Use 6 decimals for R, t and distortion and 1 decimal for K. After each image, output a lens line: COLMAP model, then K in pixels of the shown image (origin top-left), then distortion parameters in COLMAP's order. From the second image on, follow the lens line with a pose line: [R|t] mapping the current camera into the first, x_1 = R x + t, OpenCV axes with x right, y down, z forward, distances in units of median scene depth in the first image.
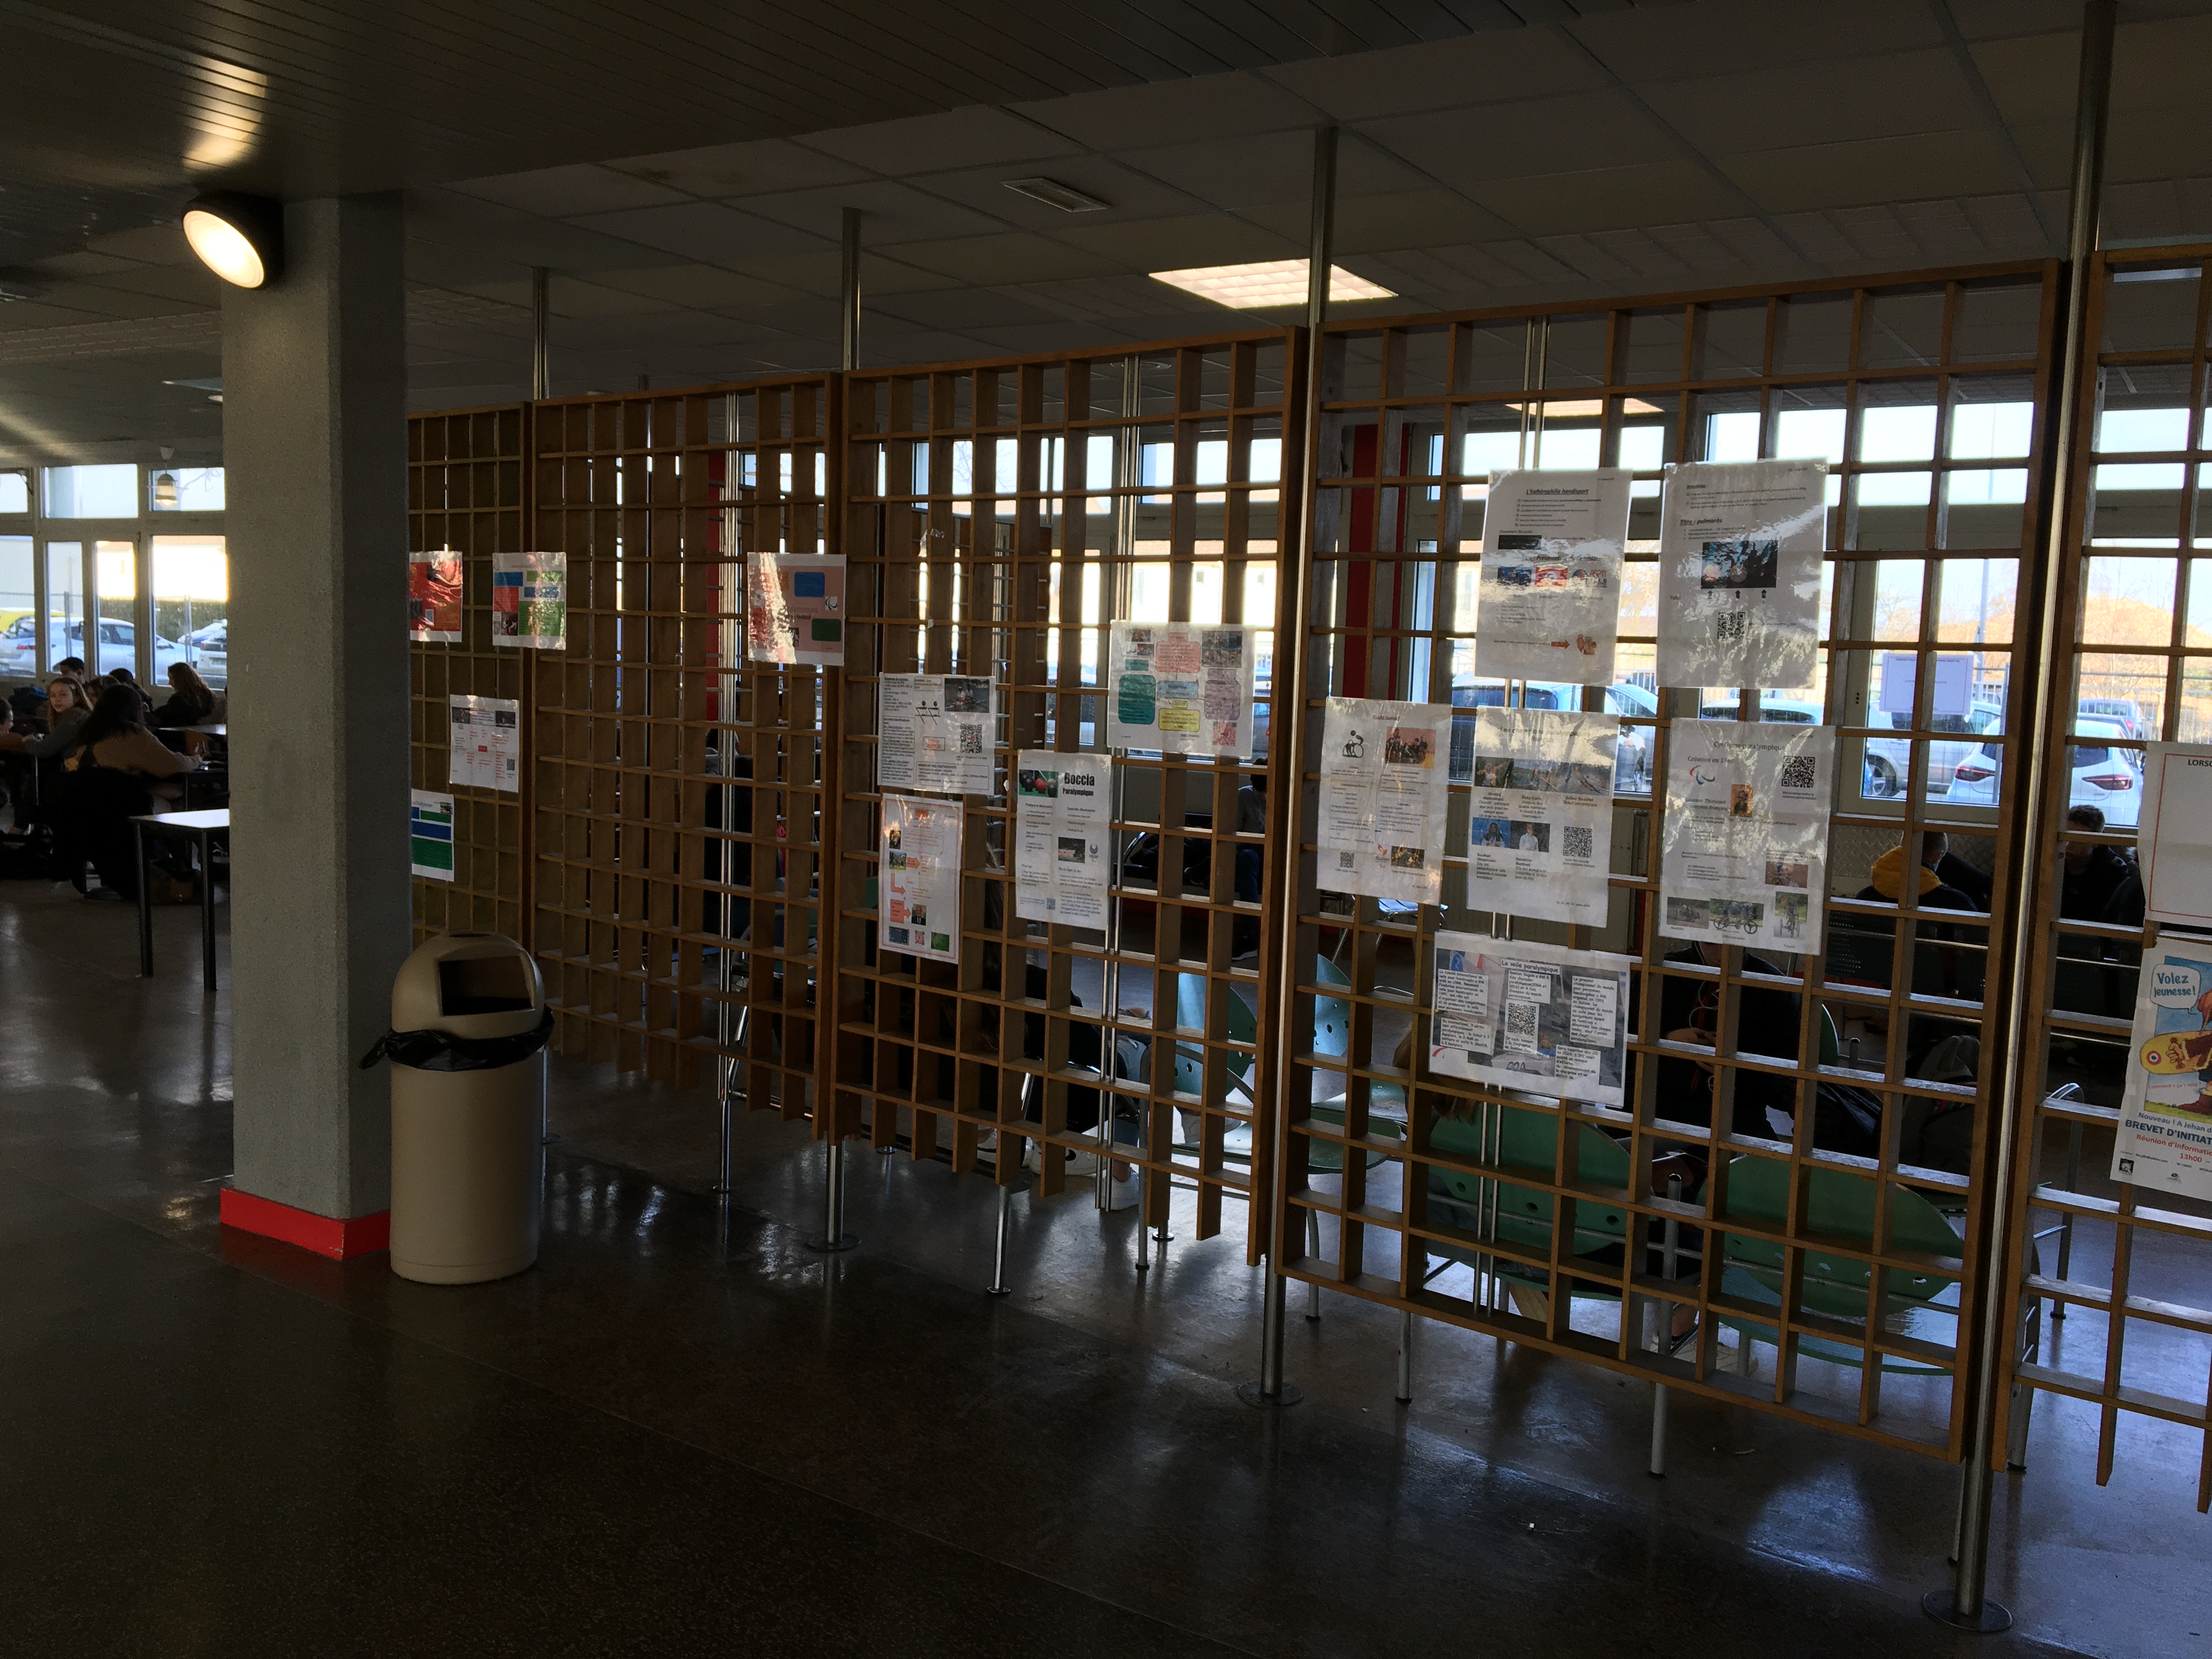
lens RADIAL K [[1873.6, 0, 1108.0], [0, 1873.6, 823.3], [0, 0, 1]] dist [0.088200, -0.136416]
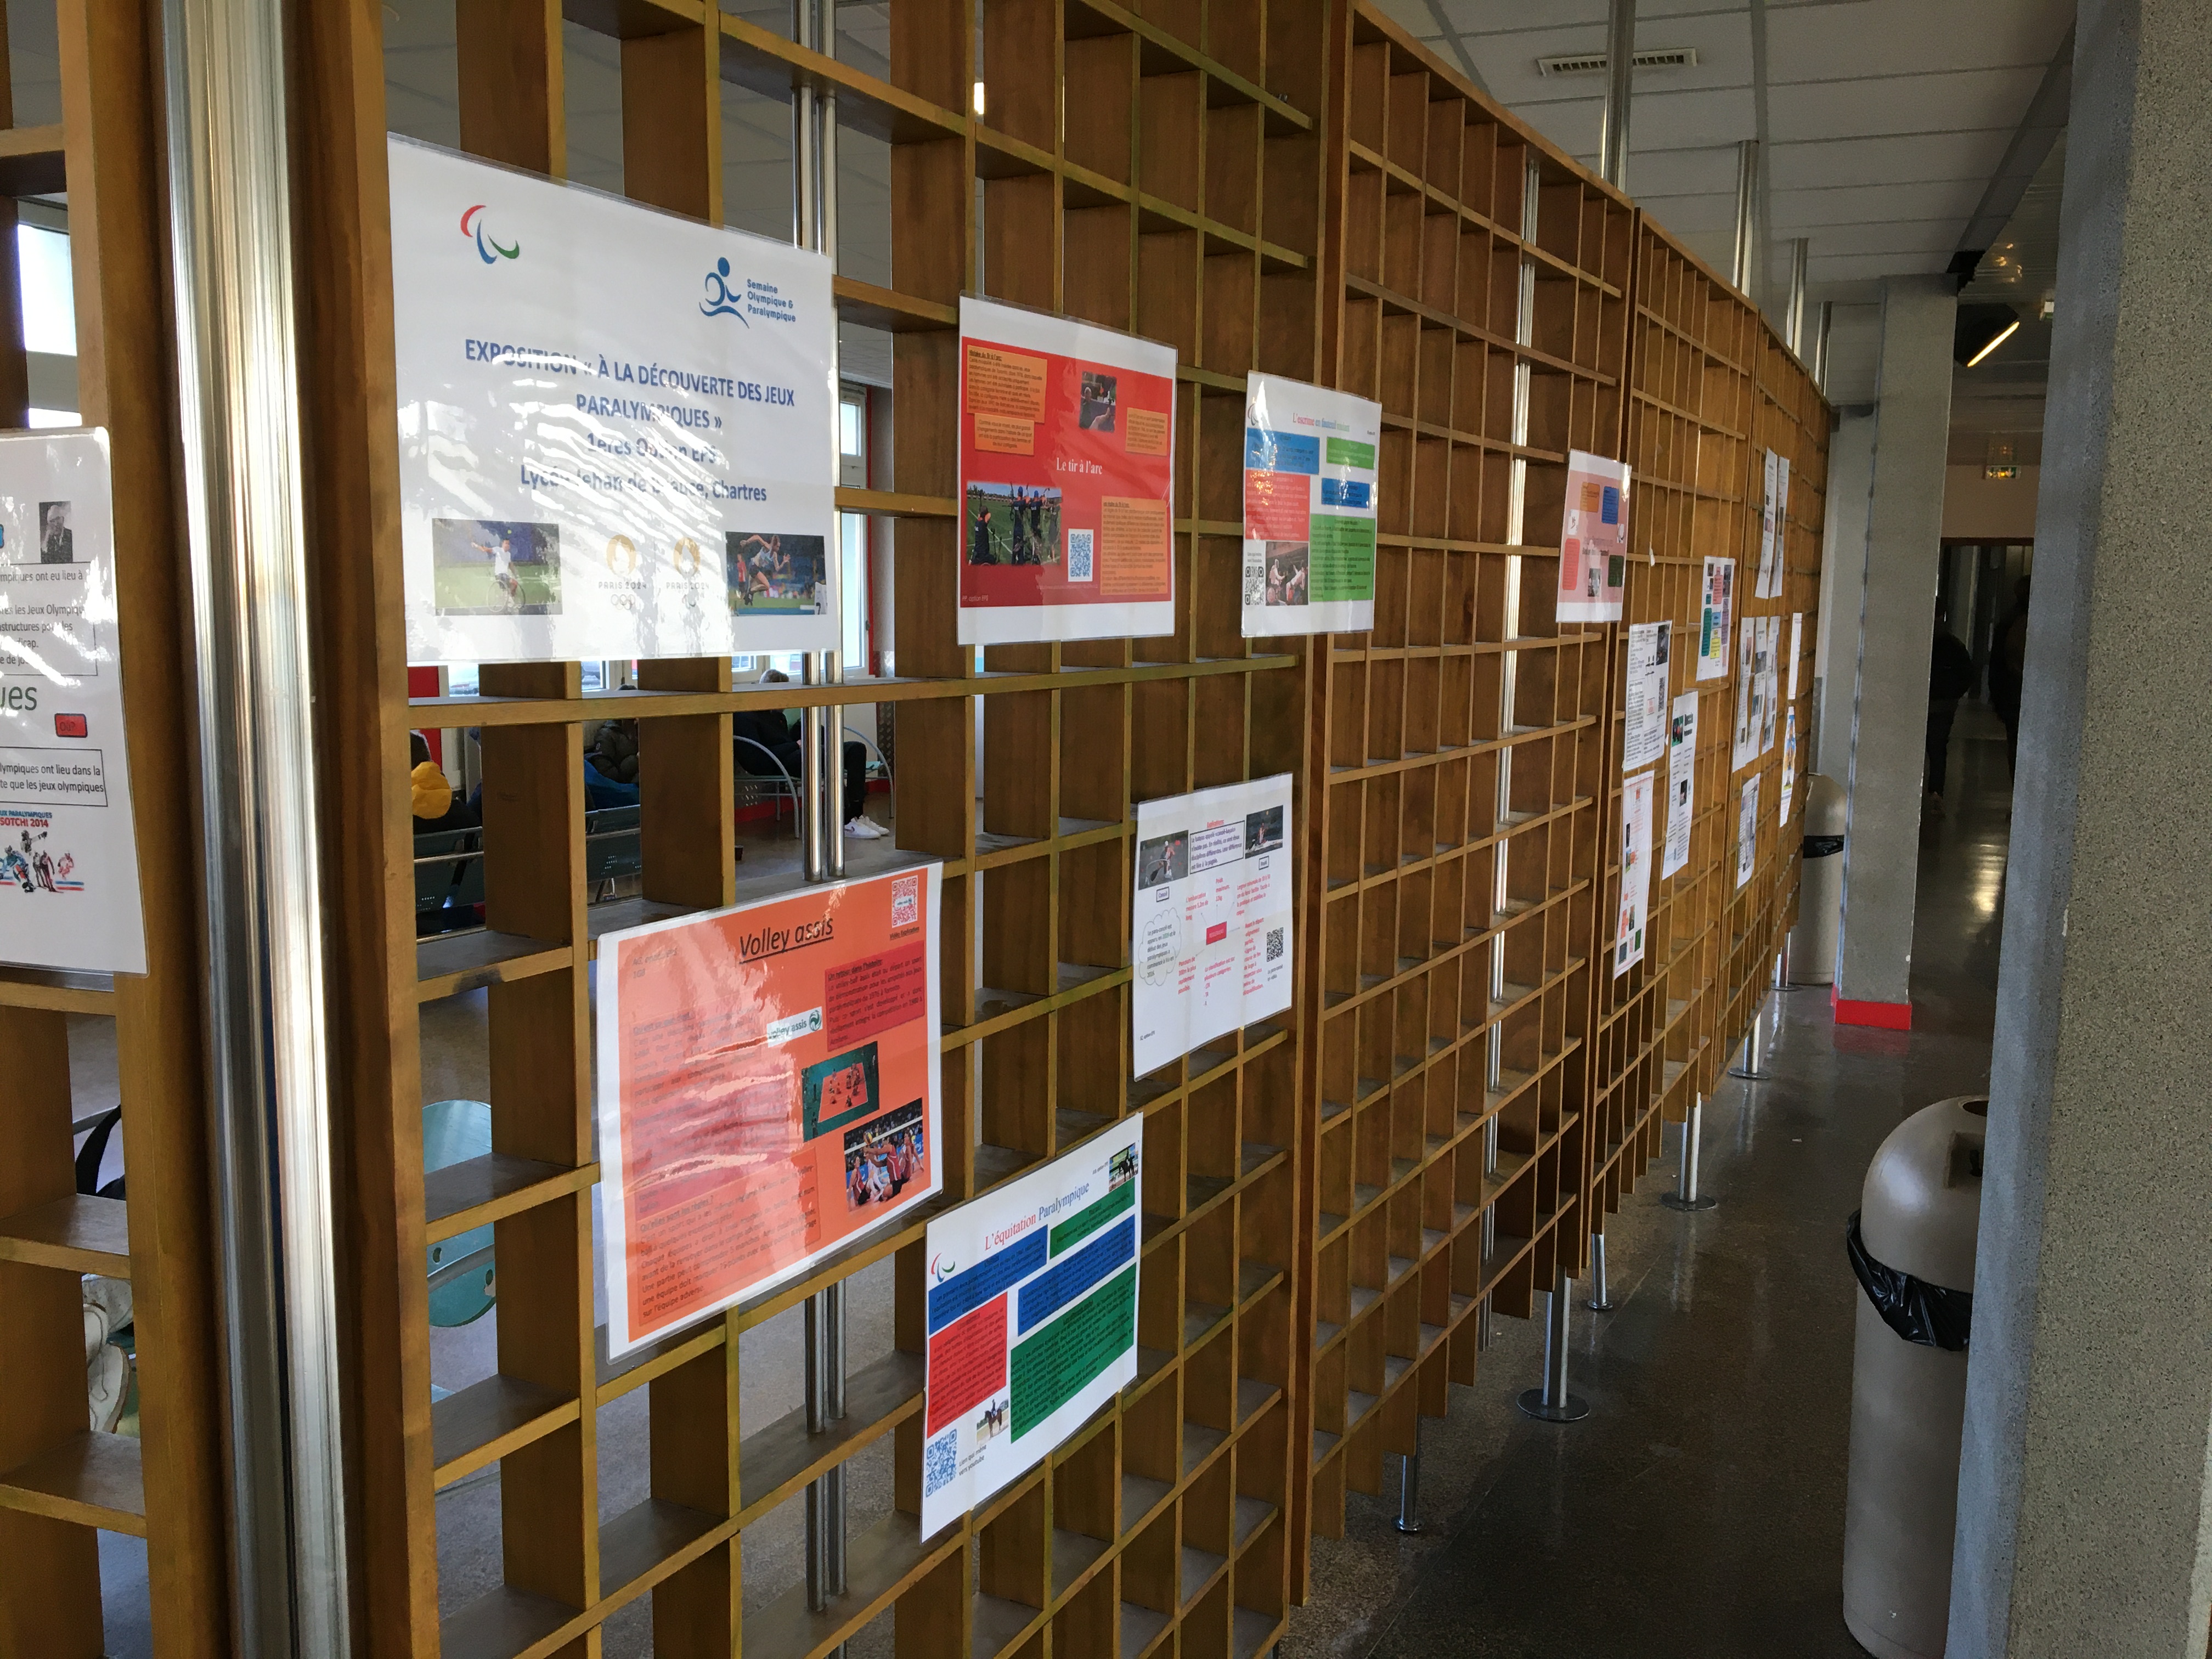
lens RADIAL K [[1873.6, 0, 1108.0], [0, 1873.6, 823.3], [0, 0, 1]] dist [0.088200, -0.136416]
pose [[-0.215370, -0.159919, 0.963349, -0.887152], [0.076541, 0.980700, 0.179911, -0.166537], [-0.973528, 0.112484, -0.198973, 1.463911]]
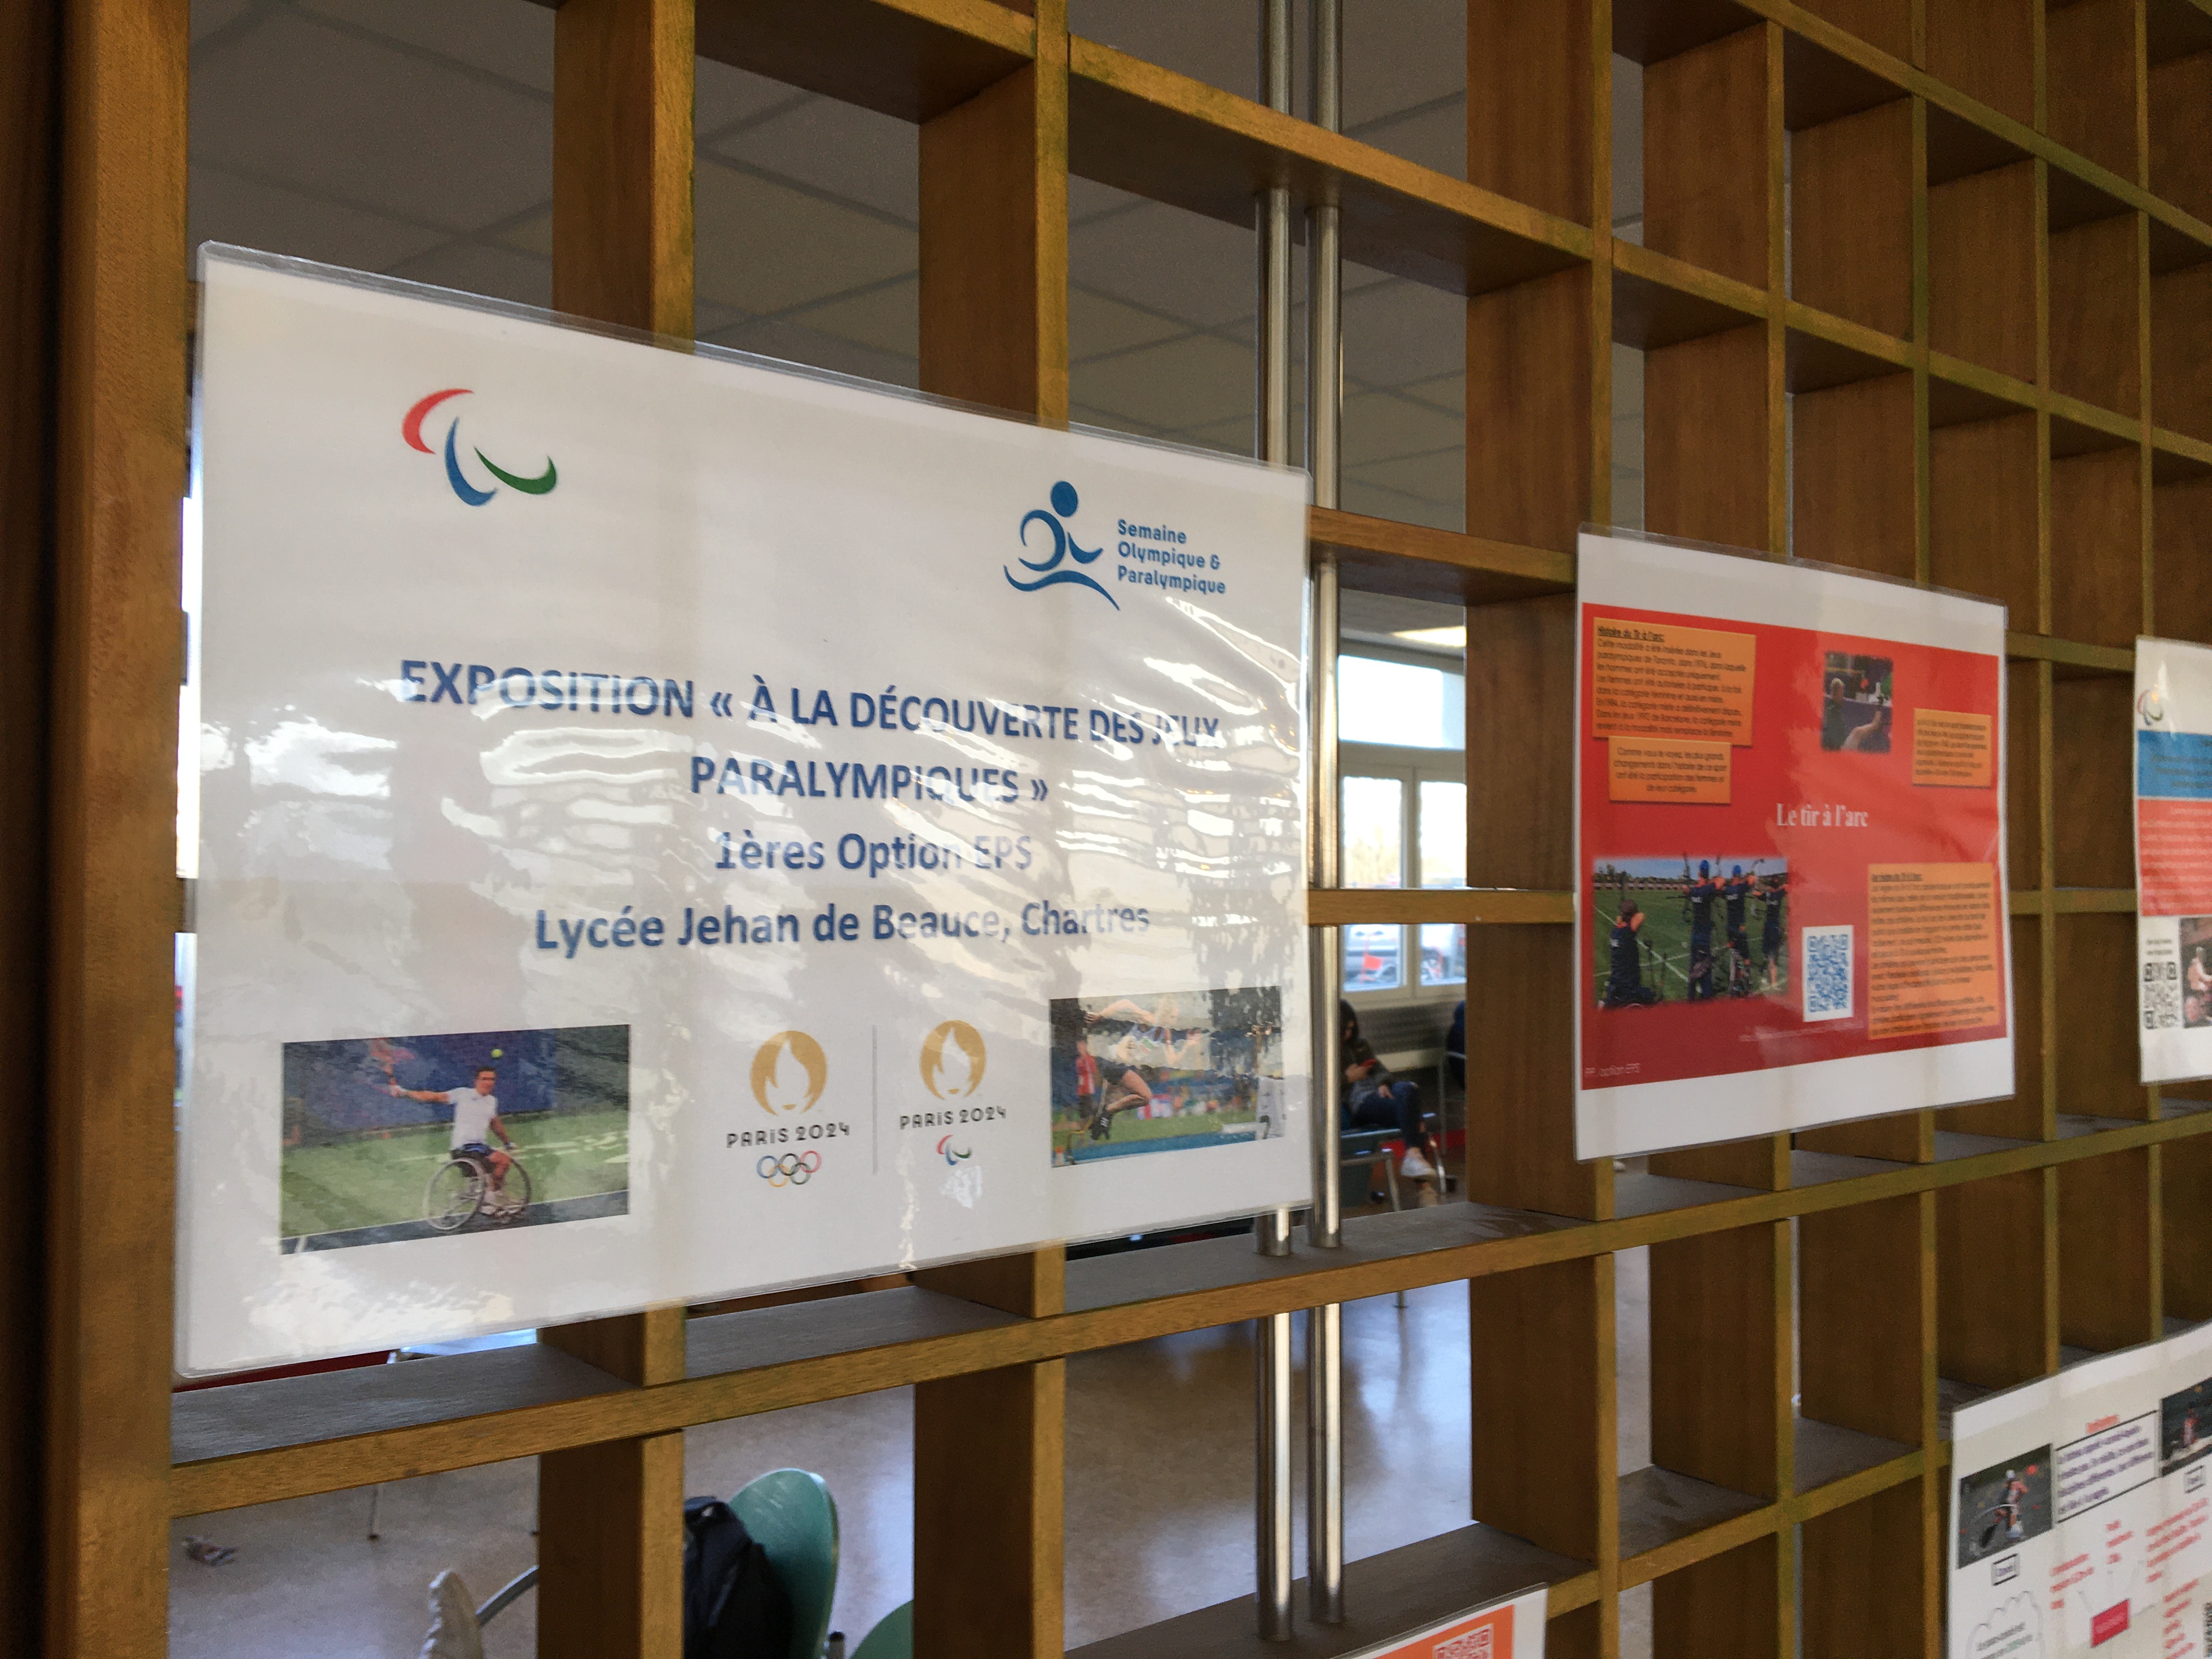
lens RADIAL K [[1873.6, 0, 1108.0], [0, 1873.6, 823.3], [0, 0, 1]] dist [0.088200, -0.136416]
pose [[0.174981, -0.008471, 0.984535, -0.729687], [0.099412, 0.995005, -0.009107, -0.174891], [-0.979540, 0.099468, 0.174949, 1.426750]]
